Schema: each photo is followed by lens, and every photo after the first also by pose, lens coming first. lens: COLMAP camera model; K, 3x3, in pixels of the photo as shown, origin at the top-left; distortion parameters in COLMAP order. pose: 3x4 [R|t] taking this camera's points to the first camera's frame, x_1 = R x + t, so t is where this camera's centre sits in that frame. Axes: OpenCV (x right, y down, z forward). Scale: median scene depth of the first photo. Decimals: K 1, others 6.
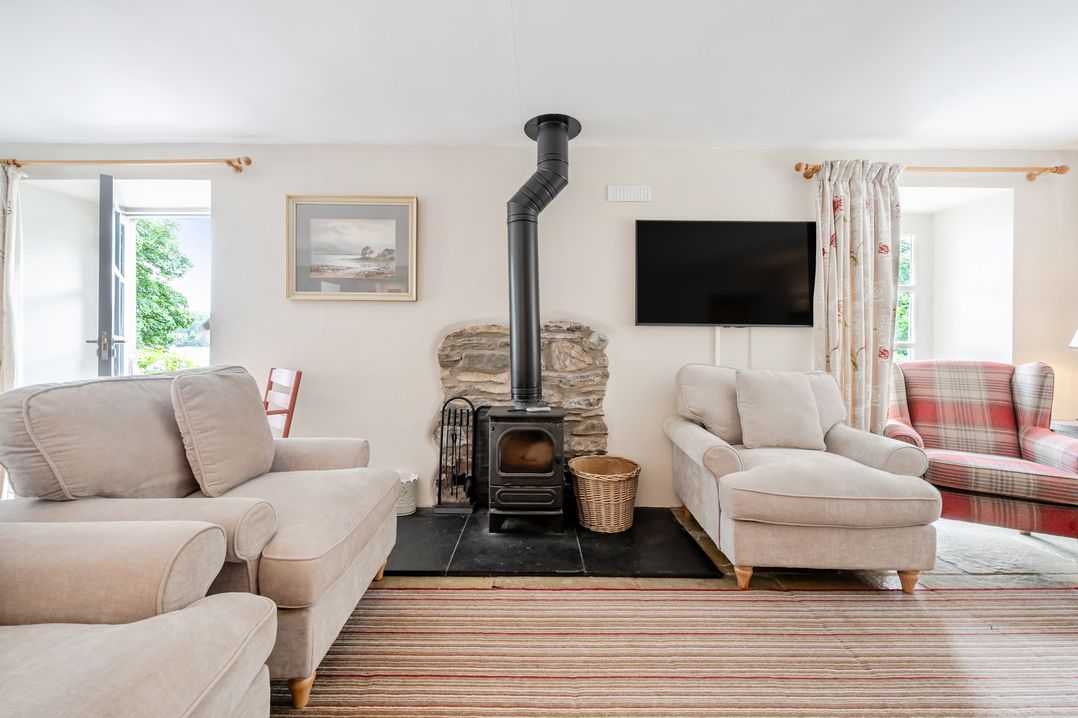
lens RADIAL K [[437.0, 0, 536.7], [0, 437.0, 346.3], [0, 0, 1]] dist [-0.001189, -0.000145]
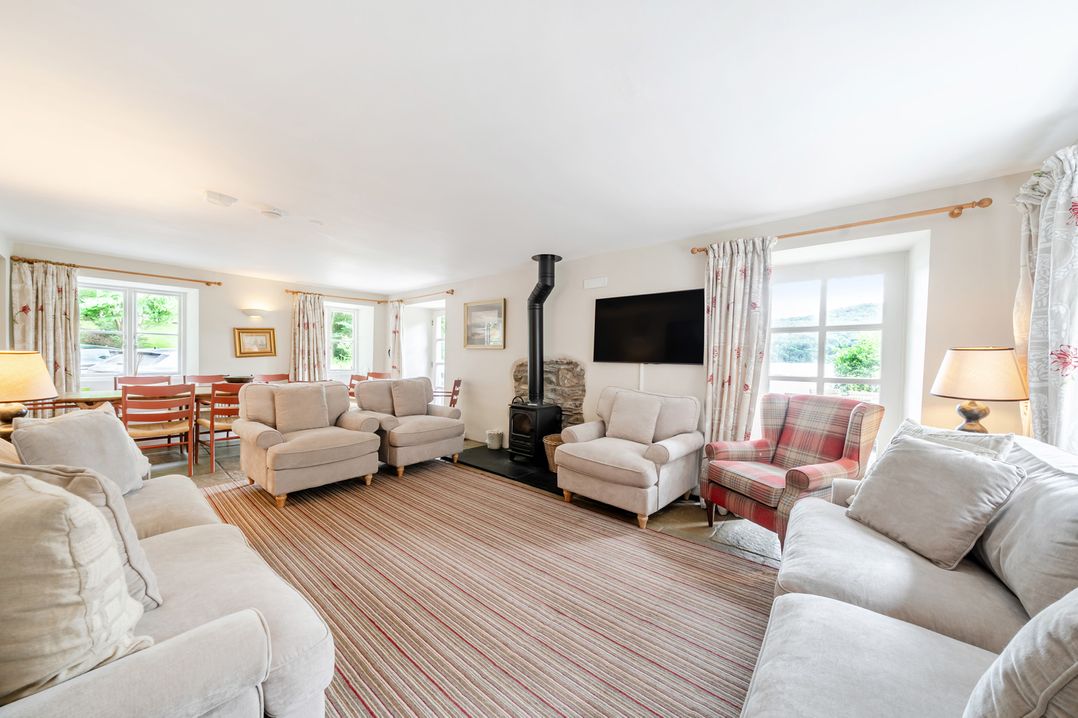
lens RADIAL K [[374.2, 0, 534.7], [0, 374.2, 366.6], [0, 0, 1]] dist [-0.001328, -0.000084]
pose [[0.752437, 0.022723, -0.658272, 1.037557], [-0.010579, 0.999693, 0.022417, -0.061423], [0.658580, -0.009903, 0.752446, -0.247725]]
